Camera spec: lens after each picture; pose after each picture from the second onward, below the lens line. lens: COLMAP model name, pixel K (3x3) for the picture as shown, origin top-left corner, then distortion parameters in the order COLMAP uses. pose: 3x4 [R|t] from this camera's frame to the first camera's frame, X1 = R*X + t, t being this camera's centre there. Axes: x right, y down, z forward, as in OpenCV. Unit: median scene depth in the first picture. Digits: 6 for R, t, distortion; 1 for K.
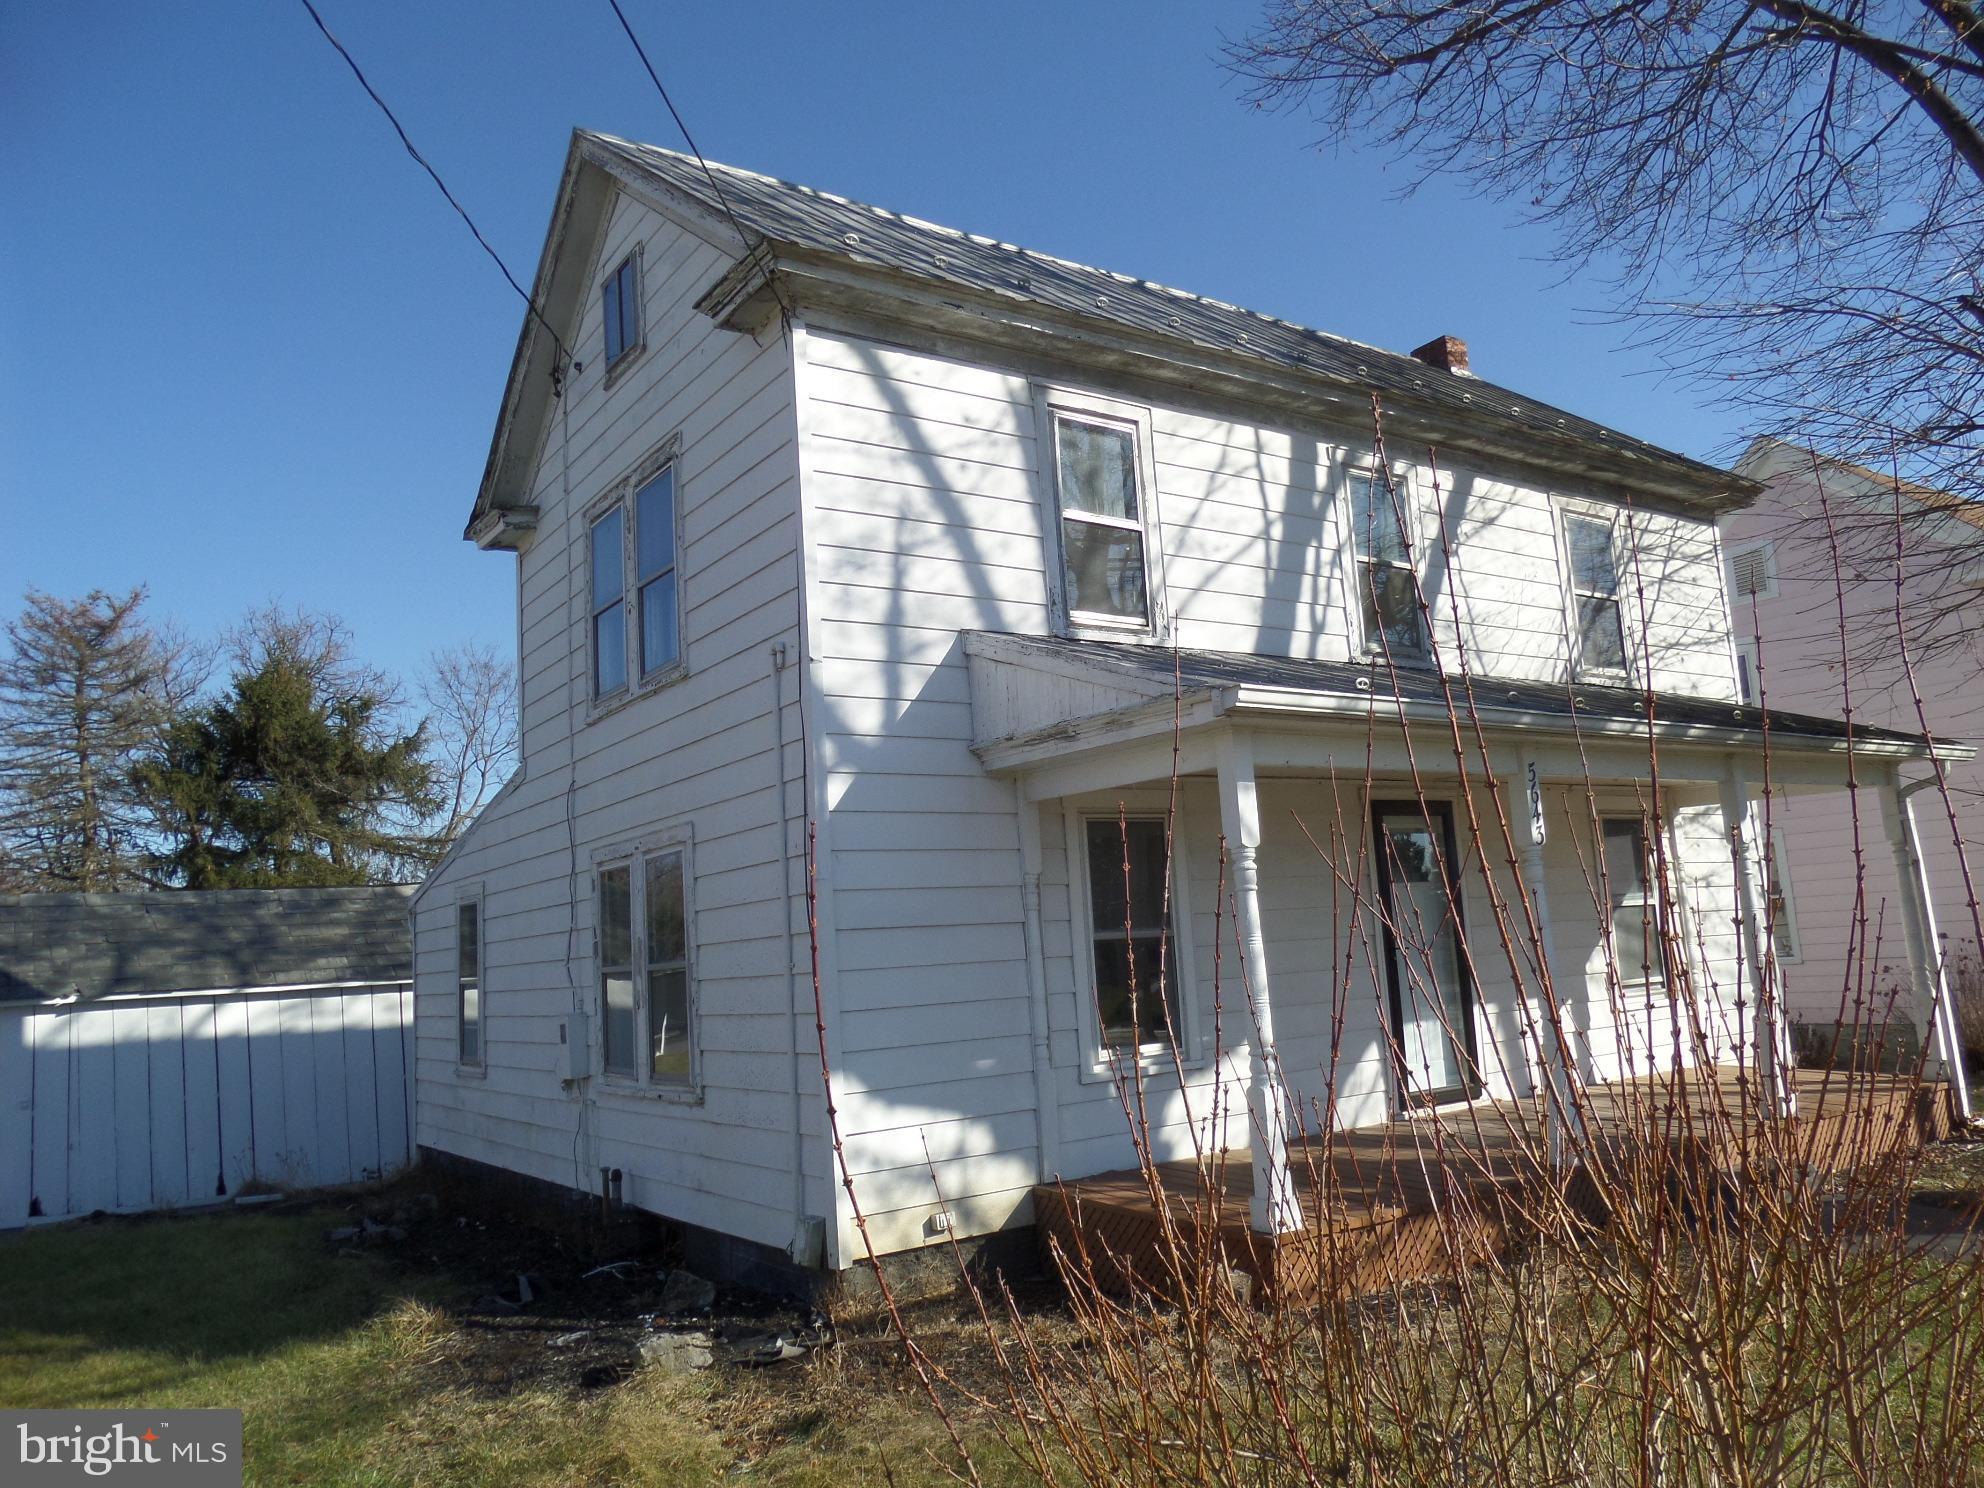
lens RADIAL K [[1456.2, 0, 981.9], [0, 1456.2, 751.8], [0, 0, 1]] dist [-0.011110, 0.005867]
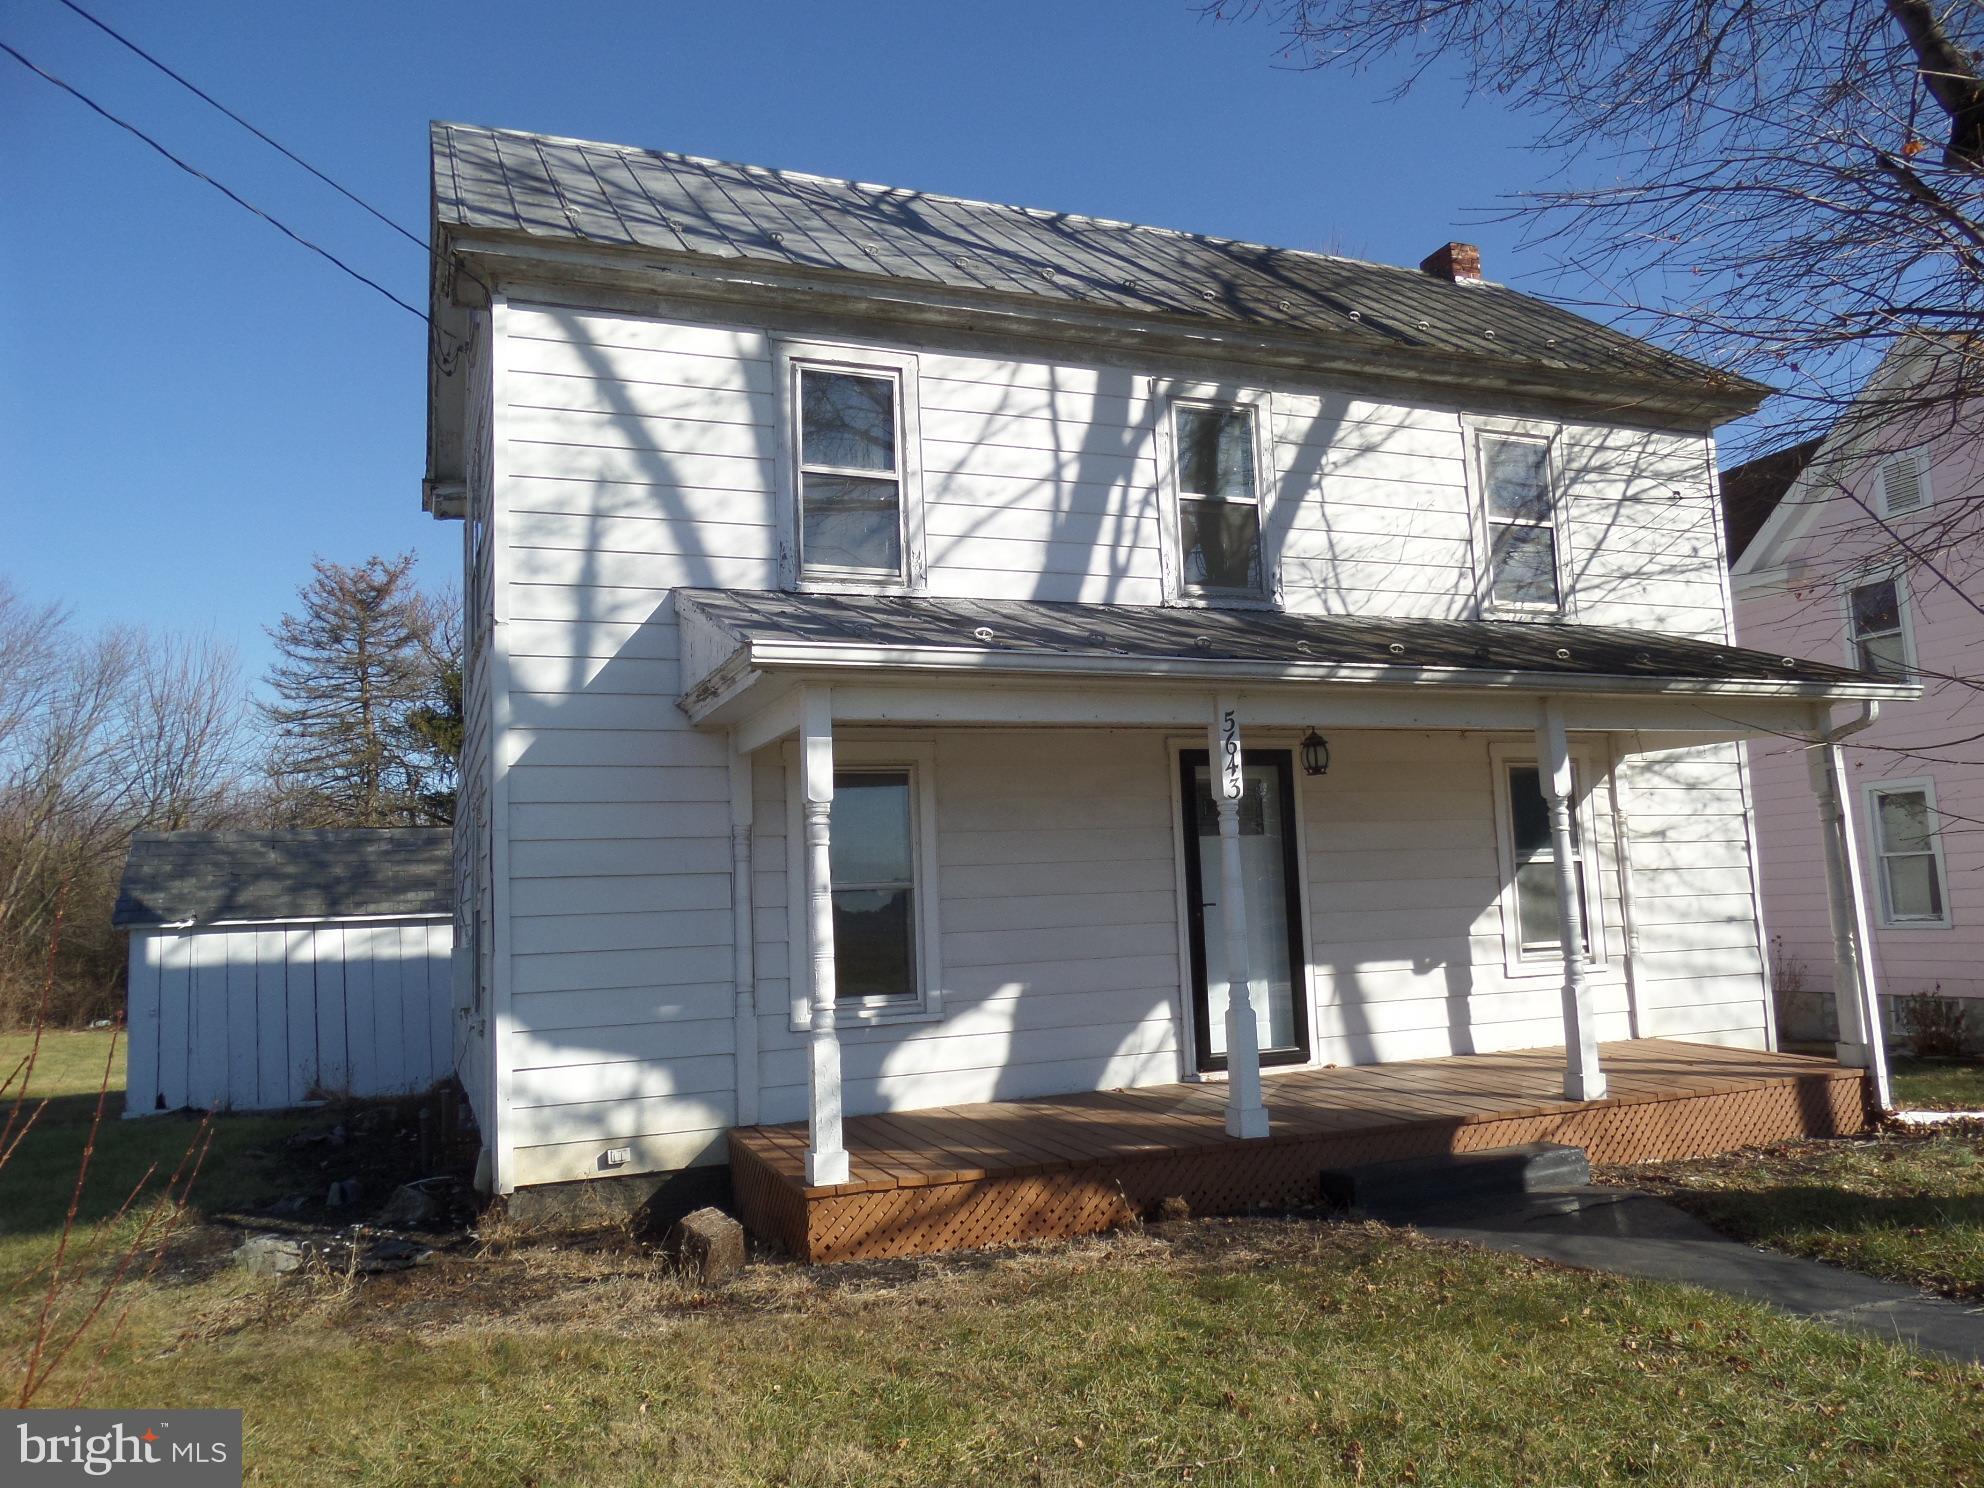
lens RADIAL K [[1456.2, 0, 997.7], [0, 1456.2, 740.0], [0, 0, 1]] dist [-0.011110, 0.005867]
pose [[0.975853, -0.004806, -0.218376, 0.359814], [0.012185, 0.999399, 0.032457, -0.005724], [0.218088, -0.034334, 0.975325, 0.039640]]
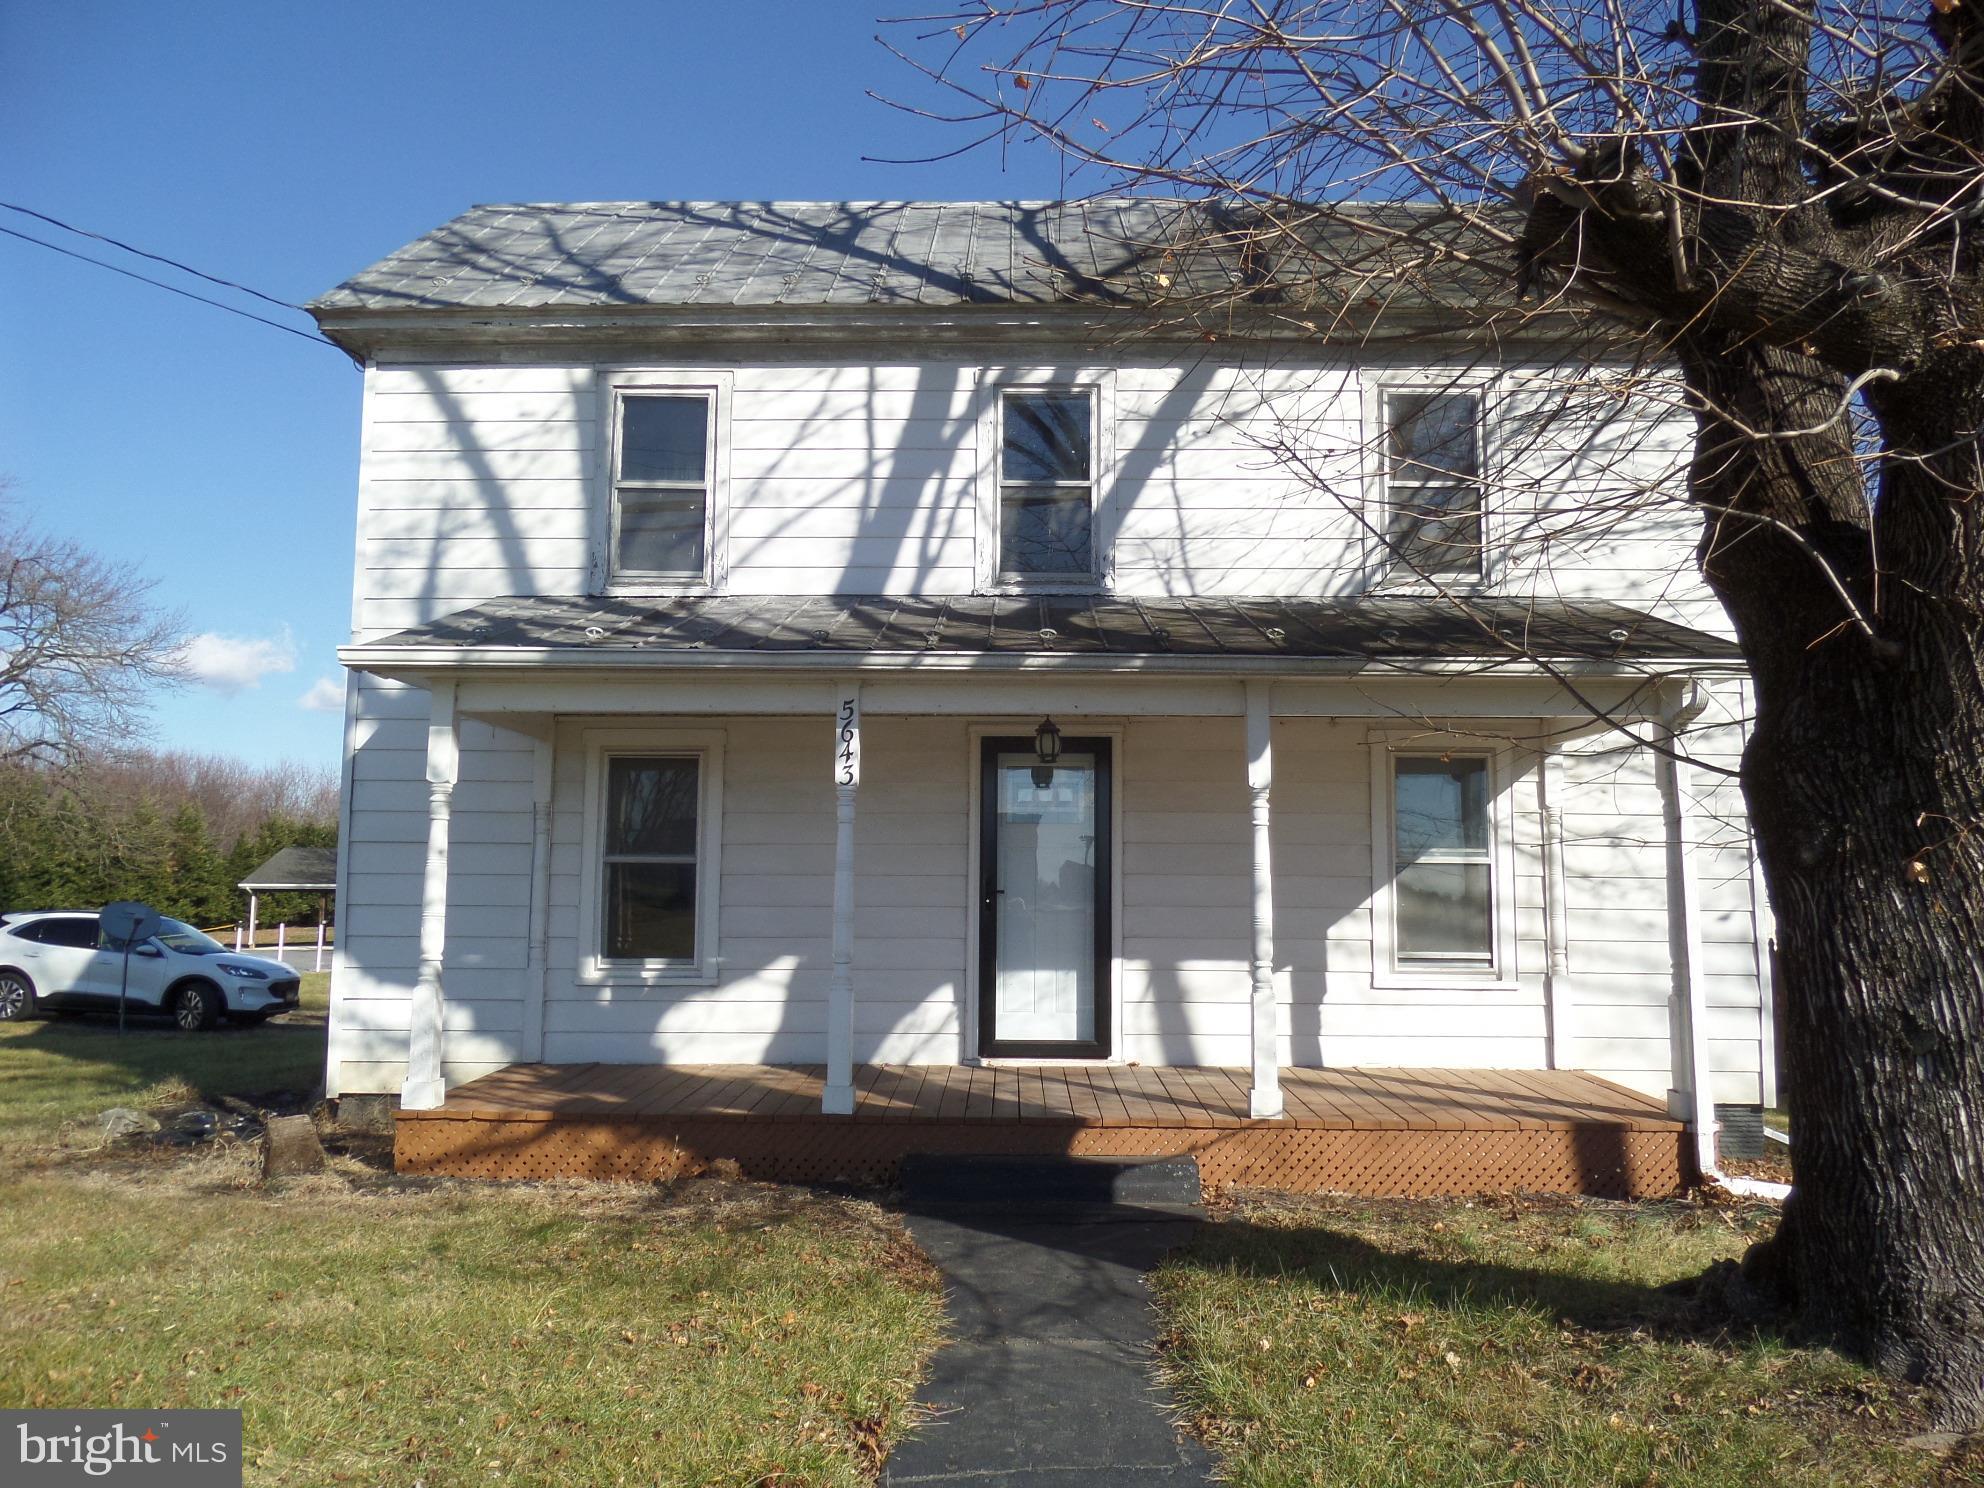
lens RADIAL K [[1456.2, 0, 1012.1], [0, 1456.2, 744.5], [0, 0, 1]] dist [-0.011110, 0.005867]
pose [[0.812508, 0.001666, -0.582948, 0.845330], [0.025163, 0.998964, 0.037928, 0.002064], [0.582407, -0.045485, 0.811624, 0.226322]]
